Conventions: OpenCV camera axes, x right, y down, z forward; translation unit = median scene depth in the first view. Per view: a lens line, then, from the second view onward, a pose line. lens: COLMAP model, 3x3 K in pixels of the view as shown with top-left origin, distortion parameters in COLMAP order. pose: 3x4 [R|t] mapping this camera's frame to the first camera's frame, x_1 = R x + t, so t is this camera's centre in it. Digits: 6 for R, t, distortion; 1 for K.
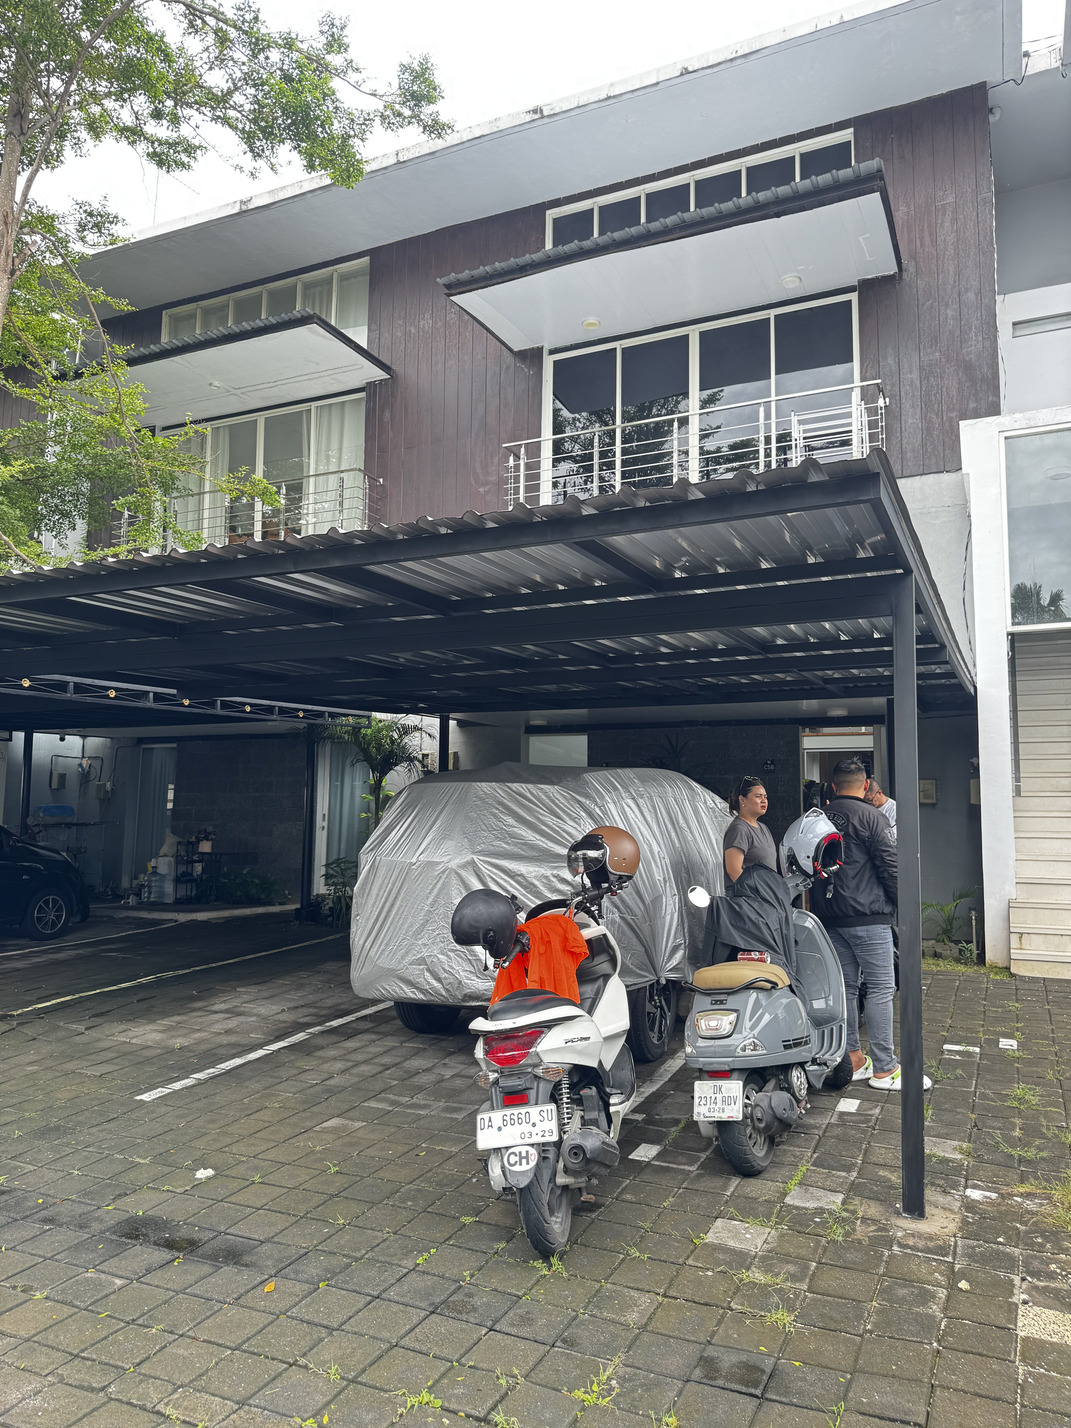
lens RADIAL K [[1010.1, 0, 535.4], [0, 1010.1, 724.6], [0, 0, 1]] dist [0.030250, -0.024772]
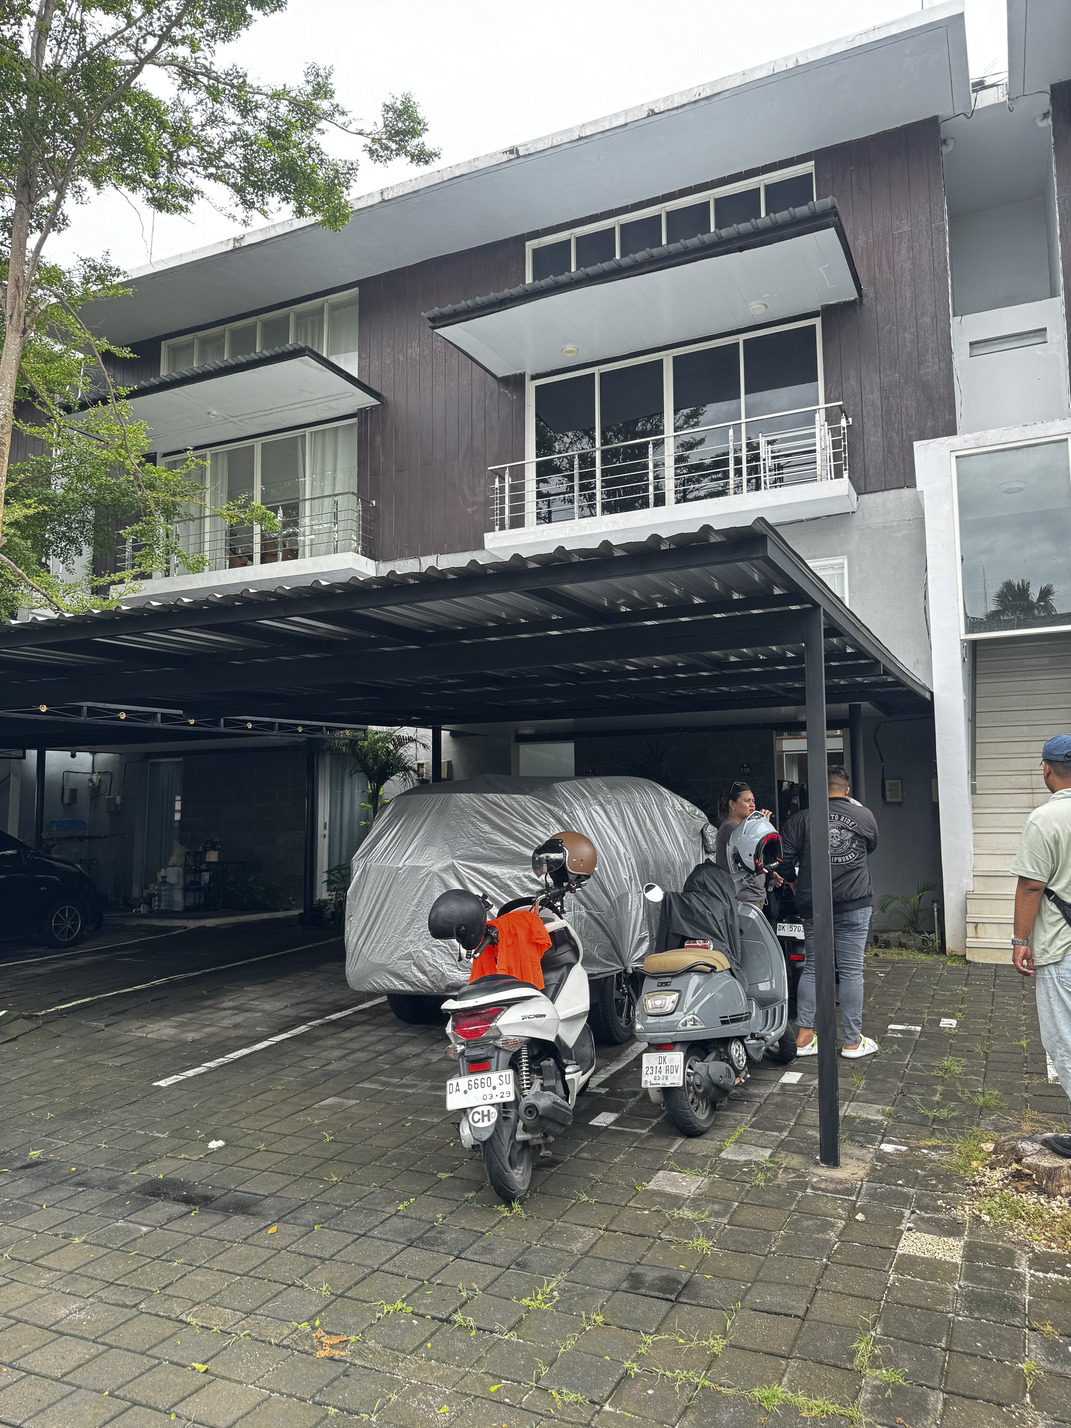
lens RADIAL K [[1010.2, 0, 535.0], [0, 1010.2, 721.7], [0, 0, 1]] dist [0.050010, -0.050224]
pose [[0.999784, -0.020172, -0.005062, 0.036006], [0.020145, 0.999783, -0.005301, -0.014239], [0.005168, 0.005198, 0.999973, -0.109229]]
